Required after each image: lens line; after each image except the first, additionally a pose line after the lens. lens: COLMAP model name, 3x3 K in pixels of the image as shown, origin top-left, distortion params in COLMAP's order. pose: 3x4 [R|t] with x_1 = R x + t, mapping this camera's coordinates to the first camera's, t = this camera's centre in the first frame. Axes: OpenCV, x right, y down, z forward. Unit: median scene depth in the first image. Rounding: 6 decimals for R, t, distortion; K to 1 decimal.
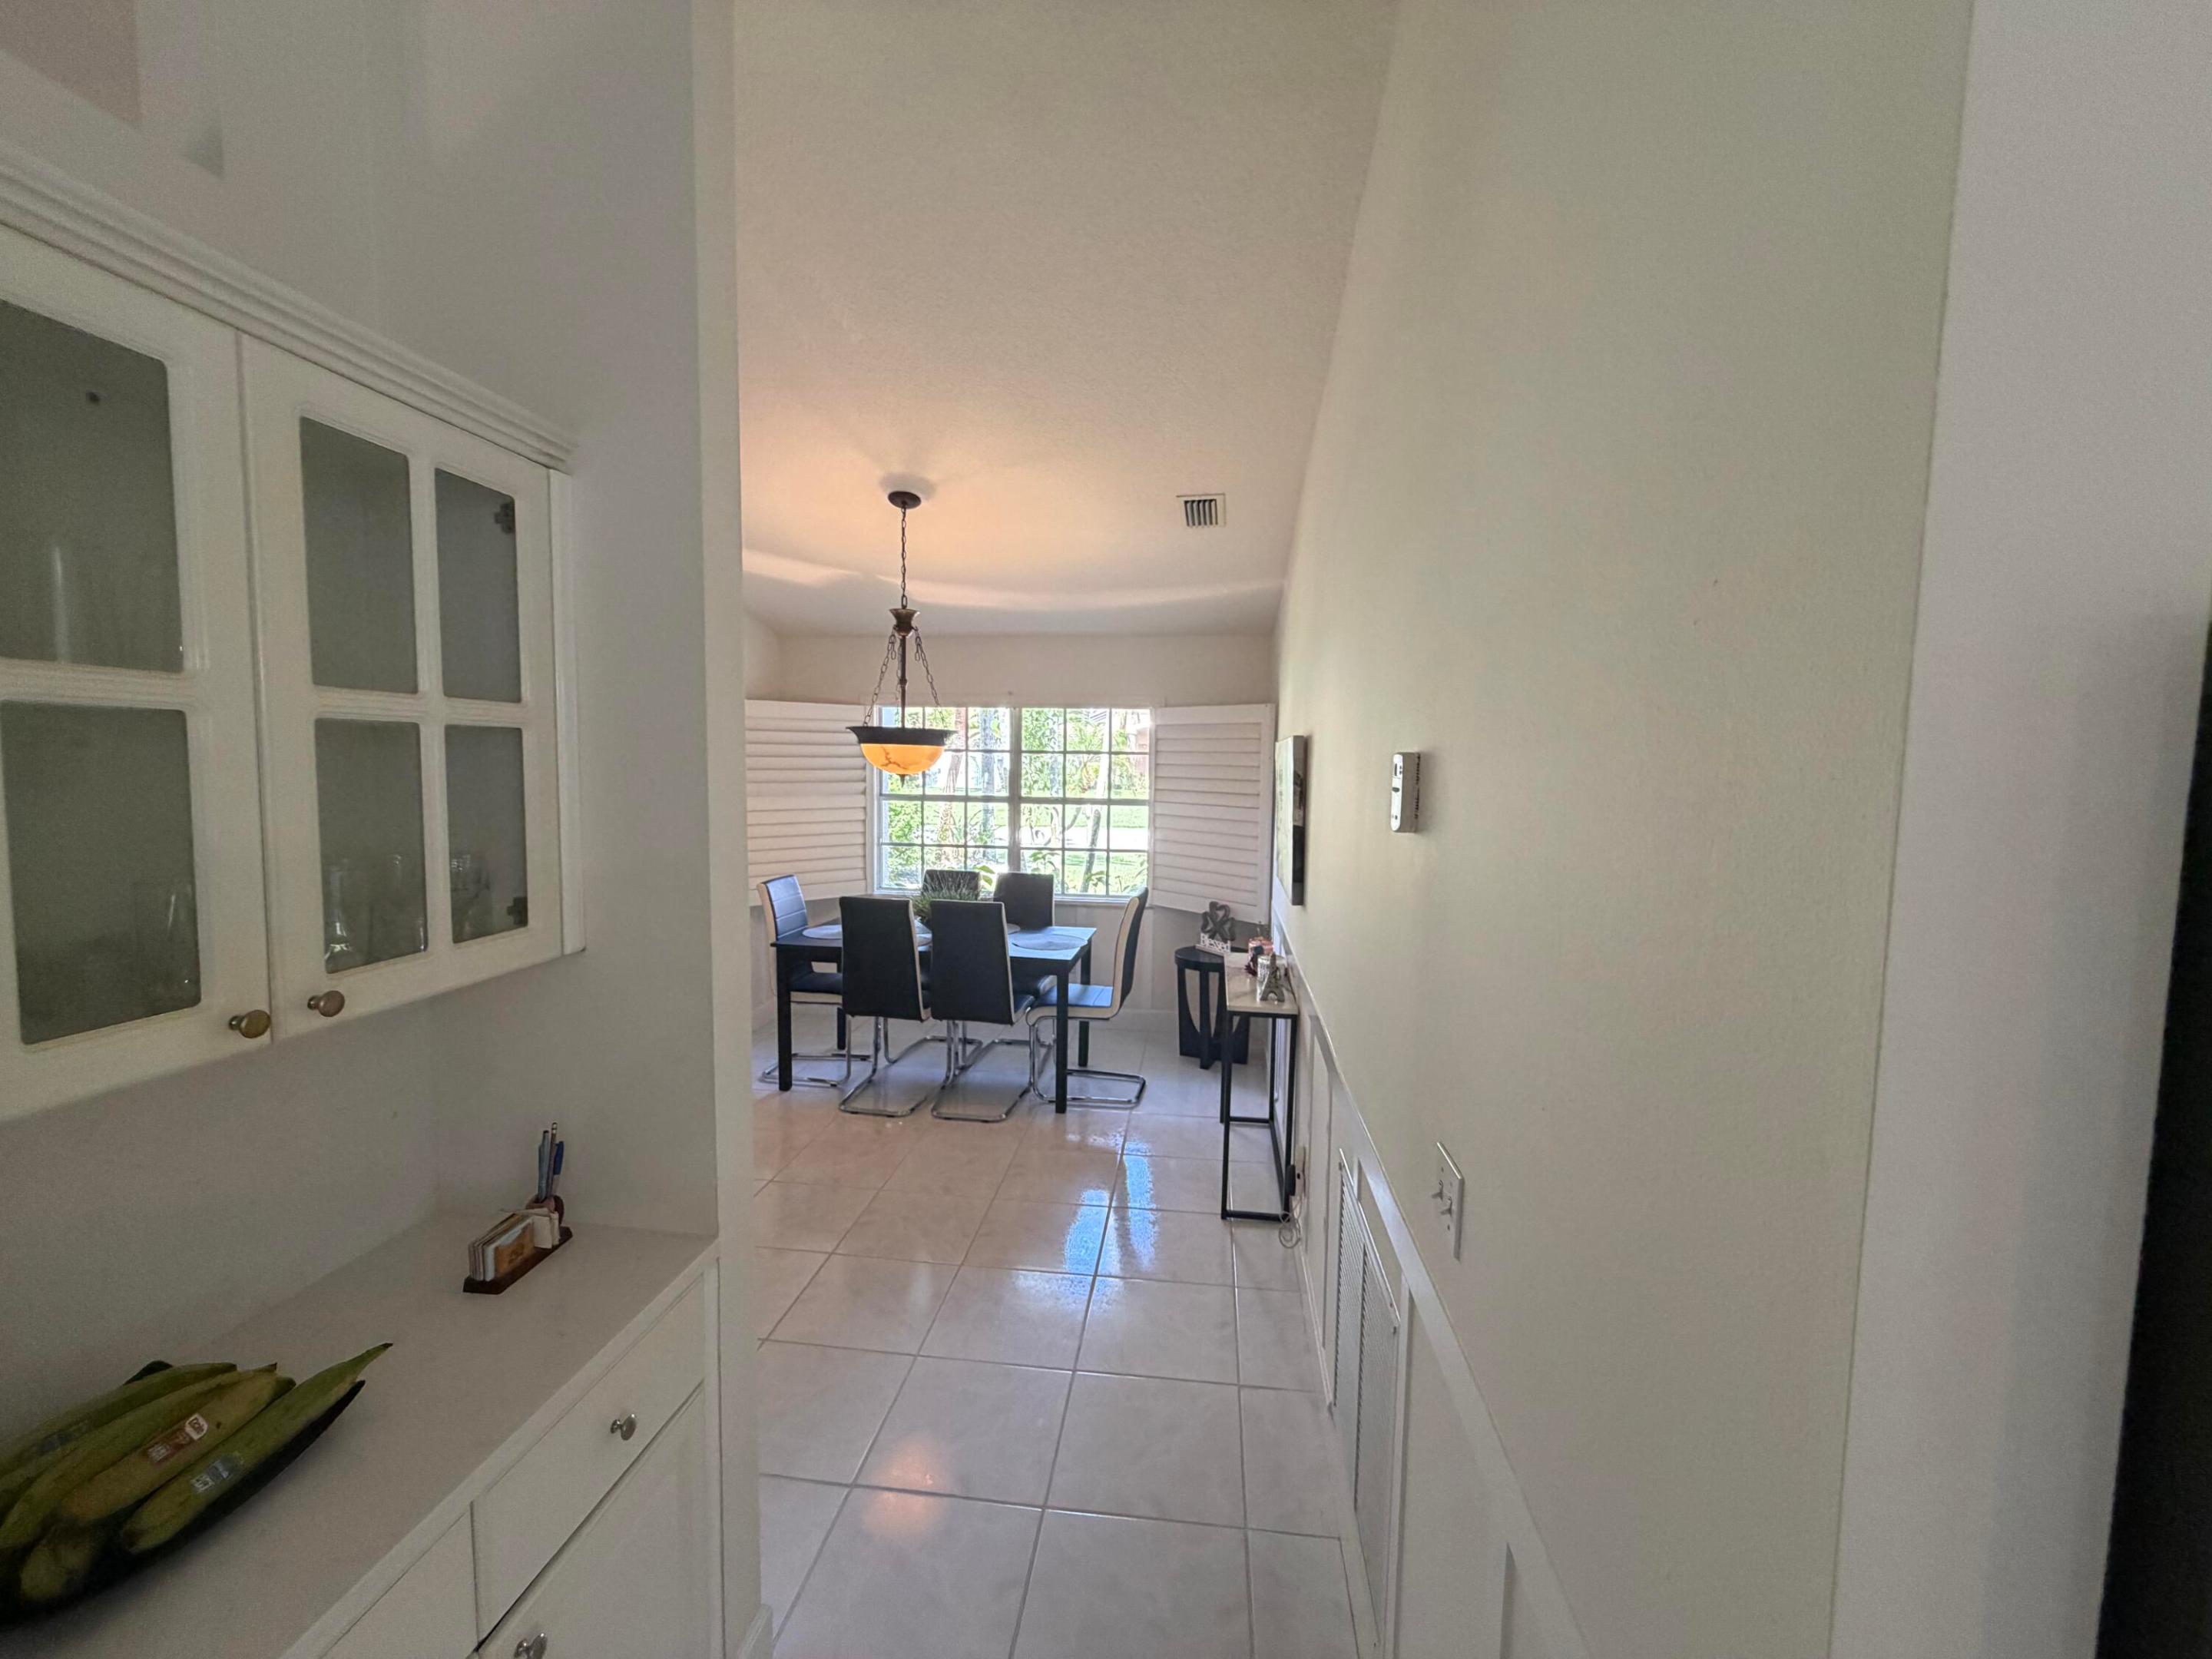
lens RADIAL K [[881.1, 0, 1098.9], [0, 881.1, 828.4], [0, 0, 1]] dist [0.000081, -0.000328]
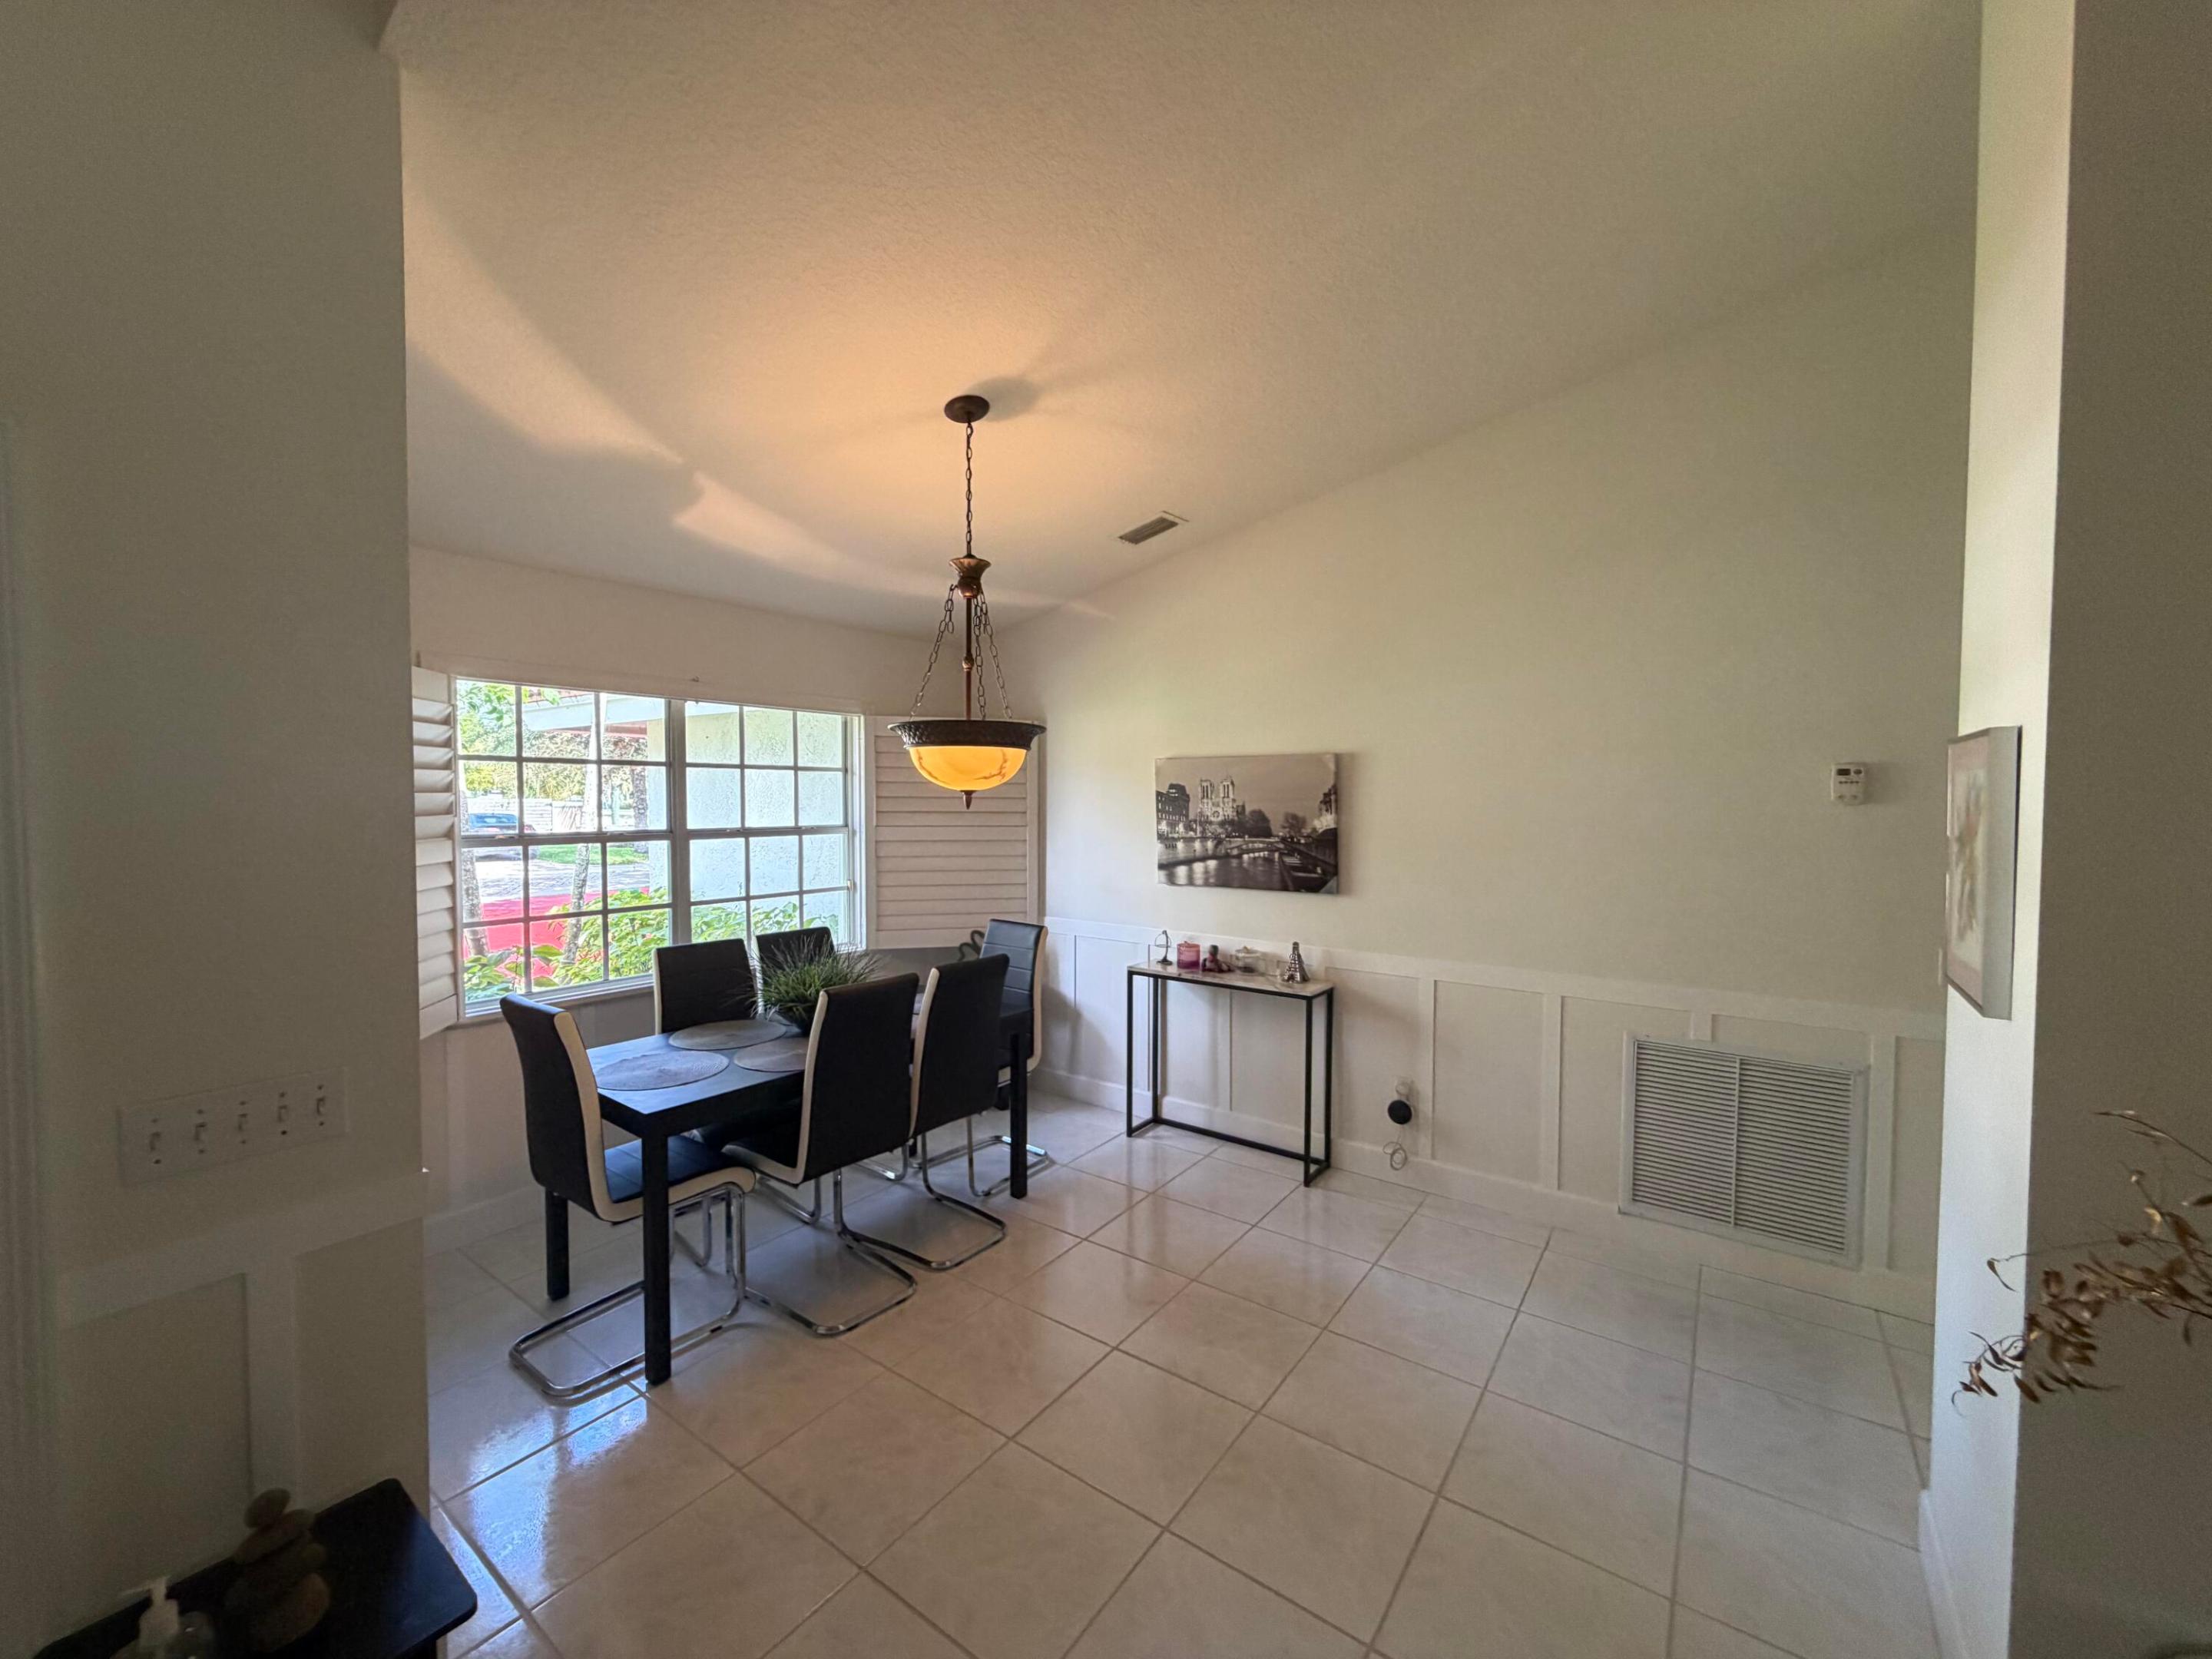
lens RADIAL K [[881.1, 0, 1098.9], [0, 881.1, 828.4], [0, 0, 1]] dist [0.000081, -0.000328]
pose [[0.483496, -0.050572, 0.873884, -0.569755], [0.074758, 0.997068, 0.016339, -0.025899], [-0.872148, 0.057430, 0.485859, 0.409950]]
